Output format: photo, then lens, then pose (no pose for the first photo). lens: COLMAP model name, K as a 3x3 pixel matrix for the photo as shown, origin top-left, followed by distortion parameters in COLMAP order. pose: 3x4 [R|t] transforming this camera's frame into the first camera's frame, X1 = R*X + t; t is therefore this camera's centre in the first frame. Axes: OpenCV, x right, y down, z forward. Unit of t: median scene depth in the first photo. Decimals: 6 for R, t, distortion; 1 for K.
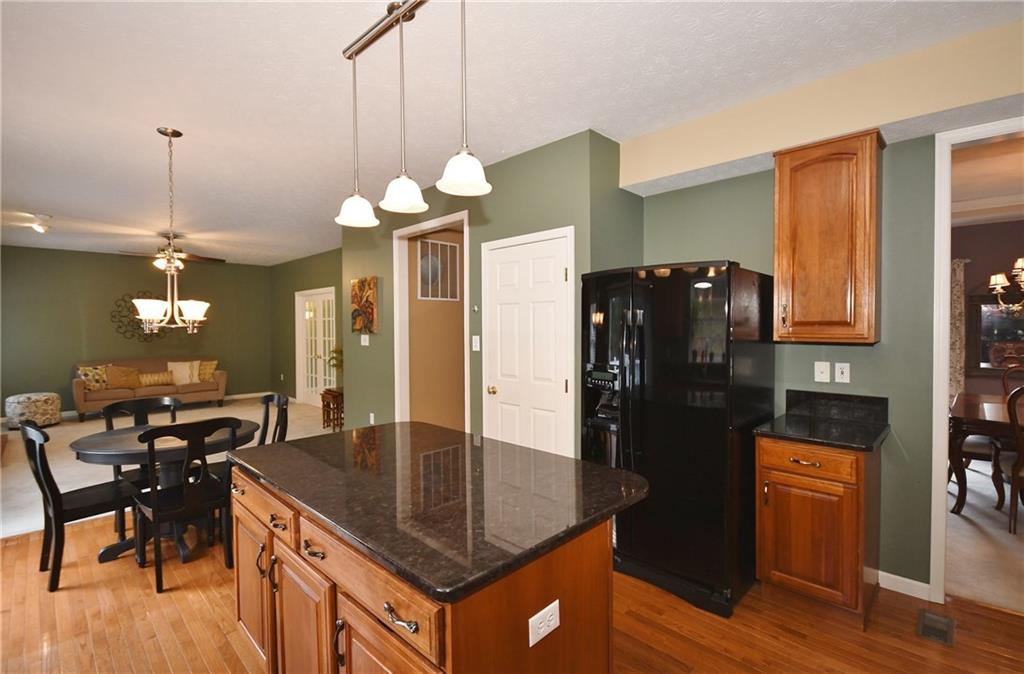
lens RADIAL K [[453.5, 0, 512.5], [0, 453.5, 336.1], [0, 0, 1]] dist [0.001866, -0.003827]
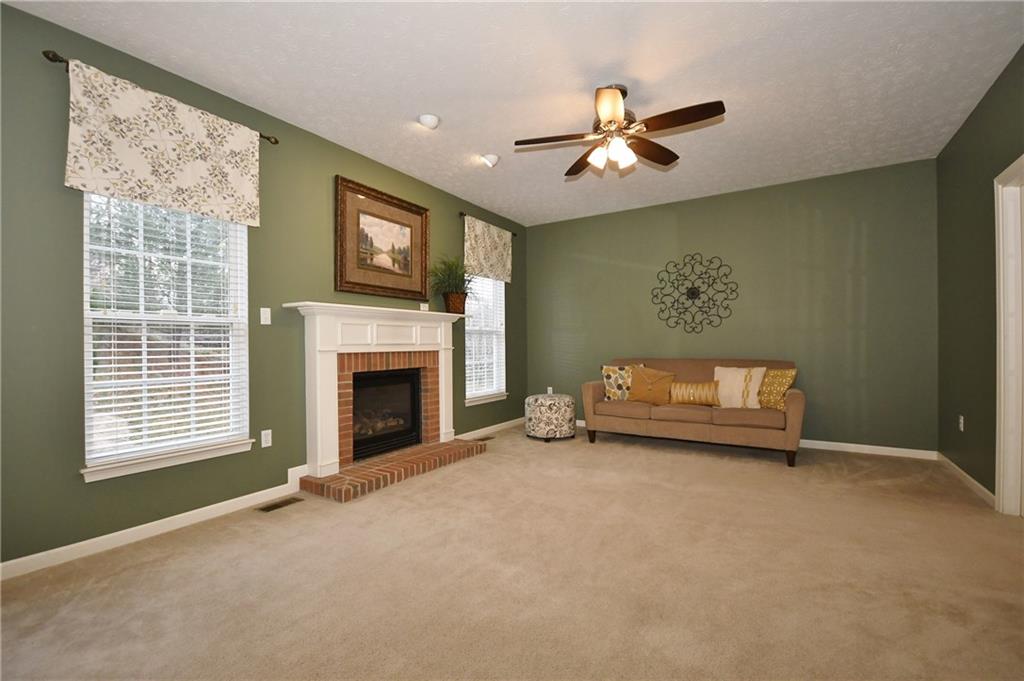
lens RADIAL K [[453.5, 0, 511.8], [0, 453.5, 345.1], [0, 0, 1]] dist [0.001866, -0.003827]
pose [[0.198807, 0.003490, -0.980033, -0.255759], [-0.008579, 0.999962, 0.001820, 0.033736], [0.980001, 0.008046, 0.198829, 0.678742]]
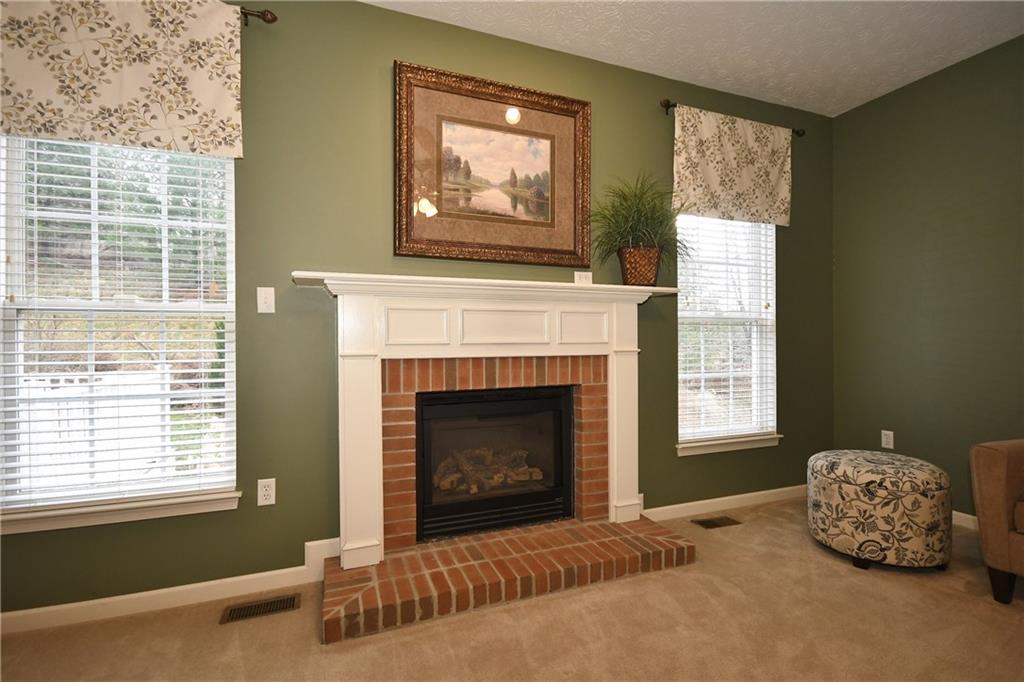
lens RADIAL K [[473.1, 0, 507.3], [0, 473.1, 345.6], [0, 0, 1]] dist [0.003911, -0.003829]
pose [[-0.436598, 0.008355, -0.899618, -0.526181], [-0.005682, 0.999911, 0.012044, 0.032417], [0.899639, 0.010370, -0.436512, 0.790585]]
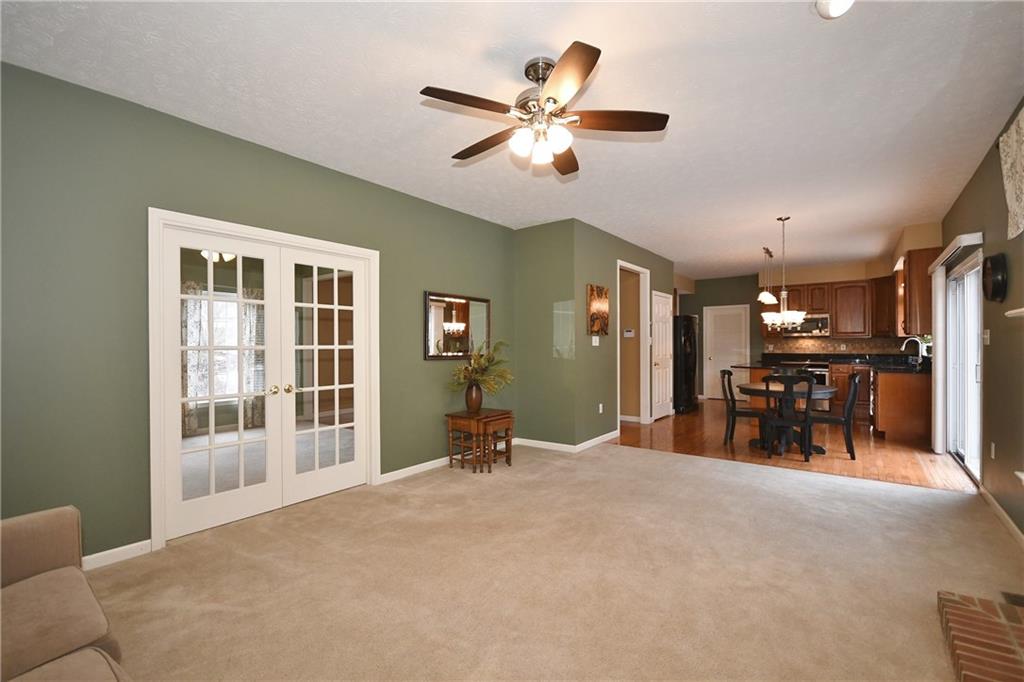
lens RADIAL K [[453.5, 0, 494.4], [0, 453.5, 346.8], [0, 0, 1]] dist [0.001866, -0.003827]
pose [[-0.080612, -0.001657, 0.996744, -0.960153], [0.022102, 0.999750, 0.003449, 0.008972], [-0.996500, 0.022308, -0.080555, 0.904444]]
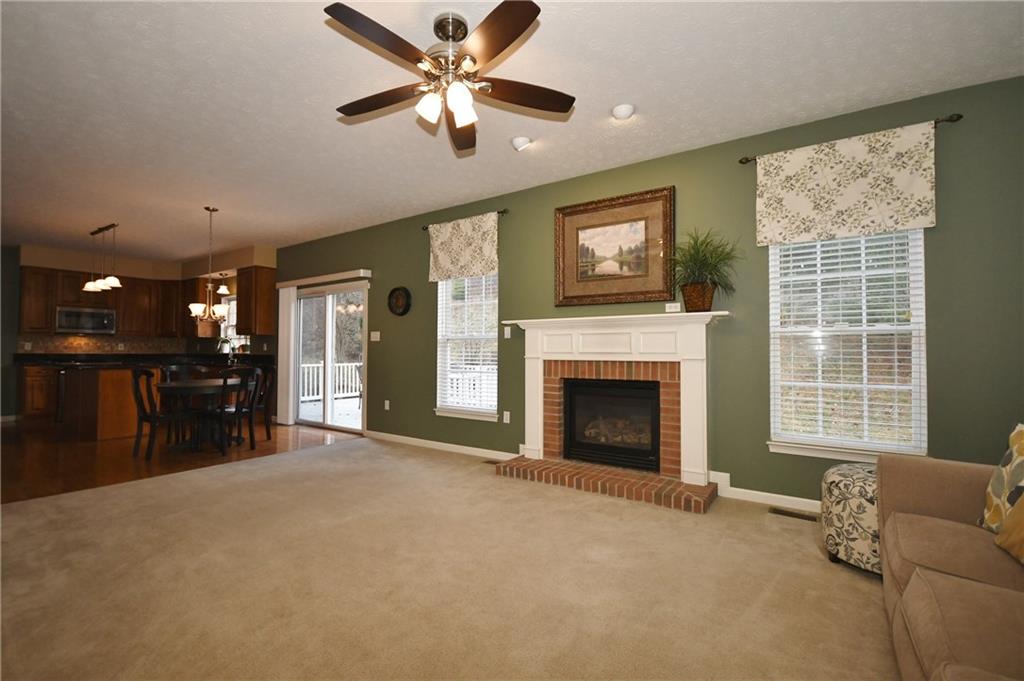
lens RADIAL K [[453.5, 0, 504.3], [0, 453.5, 343.2], [0, 0, 1]] dist [0.001866, -0.003827]
pose [[-0.988729, -0.005159, -0.149628, -0.621479], [-0.004444, 0.999977, -0.005113, 0.027082], [0.149651, -0.004390, -0.988729, 1.145680]]
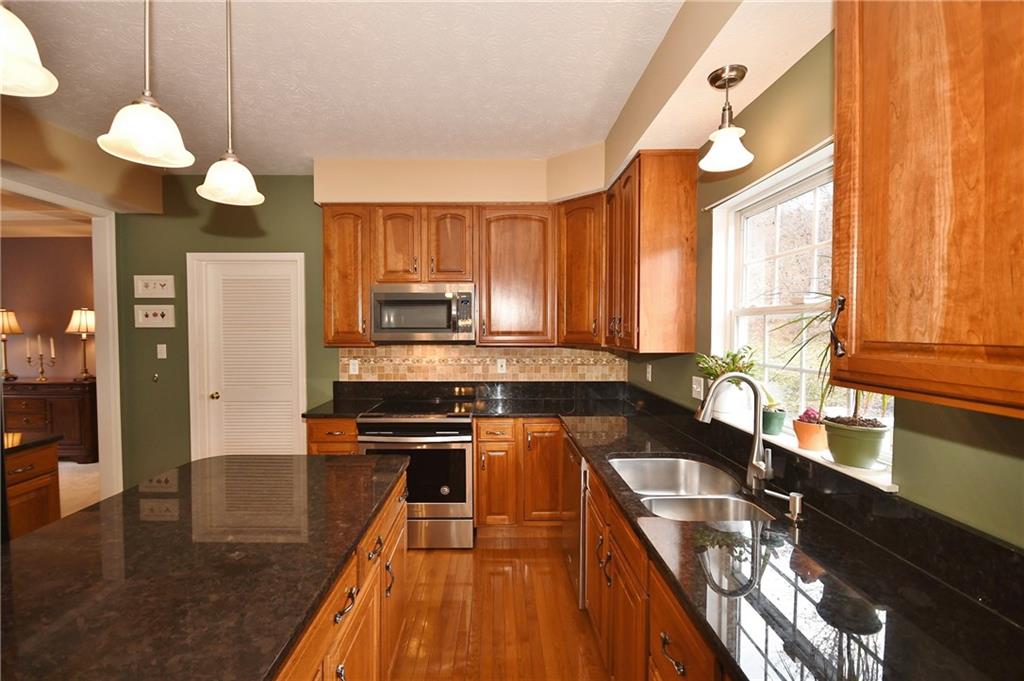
lens RADIAL K [[453.5, 0, 504.9], [0, 453.5, 341.5], [0, 0, 1]] dist [0.001866, -0.003827]
pose [[-0.692897, -0.019499, 0.720773, -0.222490], [0.012662, 0.999151, 0.039202, -0.012299], [-0.720926, 0.036289, -0.692061, 0.249907]]
